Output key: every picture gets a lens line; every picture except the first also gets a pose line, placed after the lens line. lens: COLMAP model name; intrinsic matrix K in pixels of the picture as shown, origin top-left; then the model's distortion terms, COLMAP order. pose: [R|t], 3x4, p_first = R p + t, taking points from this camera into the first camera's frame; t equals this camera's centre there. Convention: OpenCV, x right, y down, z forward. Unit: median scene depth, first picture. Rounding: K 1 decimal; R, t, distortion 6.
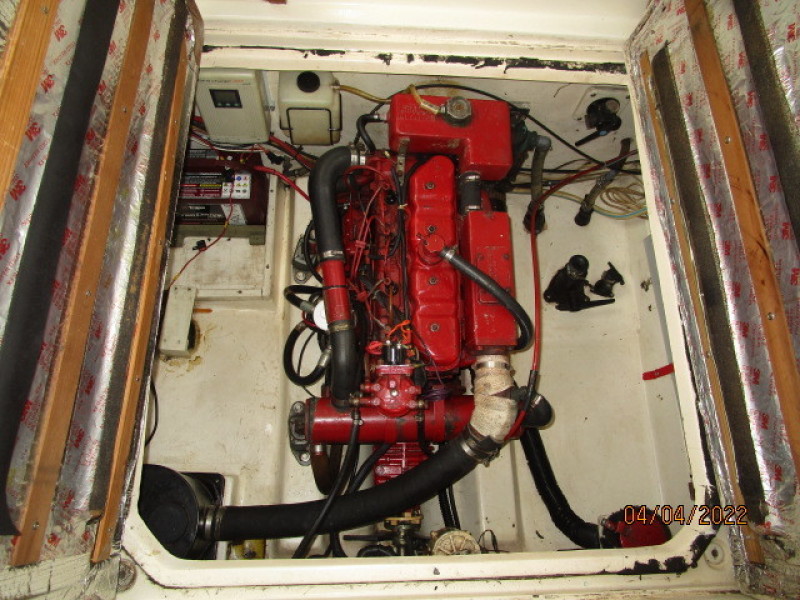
lens RADIAL K [[570.4, 0, 400.0], [0, 570.4, 300.0], [0, 0, 1]] dist [0.002417, -0.027806]
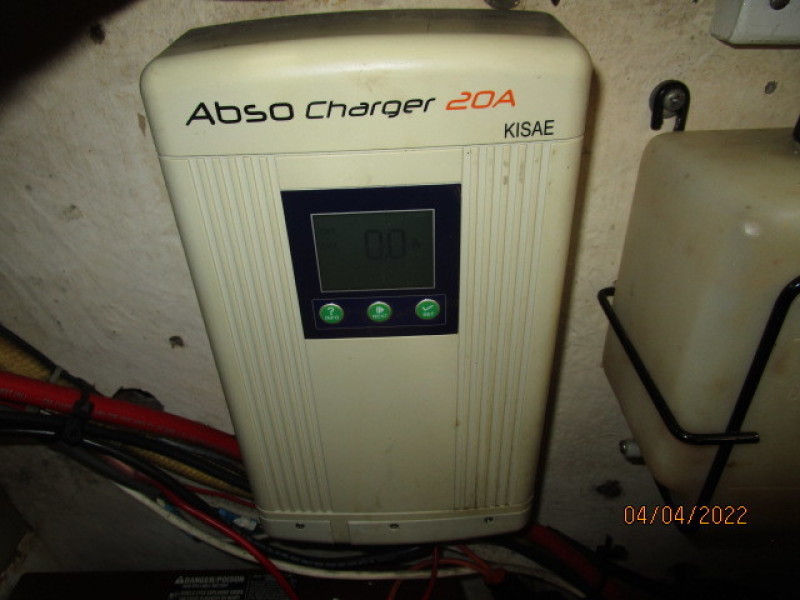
lens RADIAL K [[570.4, 0, 400.0], [0, 570.4, 300.0], [0, 0, 1]] dist [0.002417, -0.027806]
pose [[0.990697, -0.087499, -0.104230, -0.275942], [0.004135, 0.784903, -0.619605, -0.236324], [0.136025, 0.613410, 0.777962, 0.859276]]
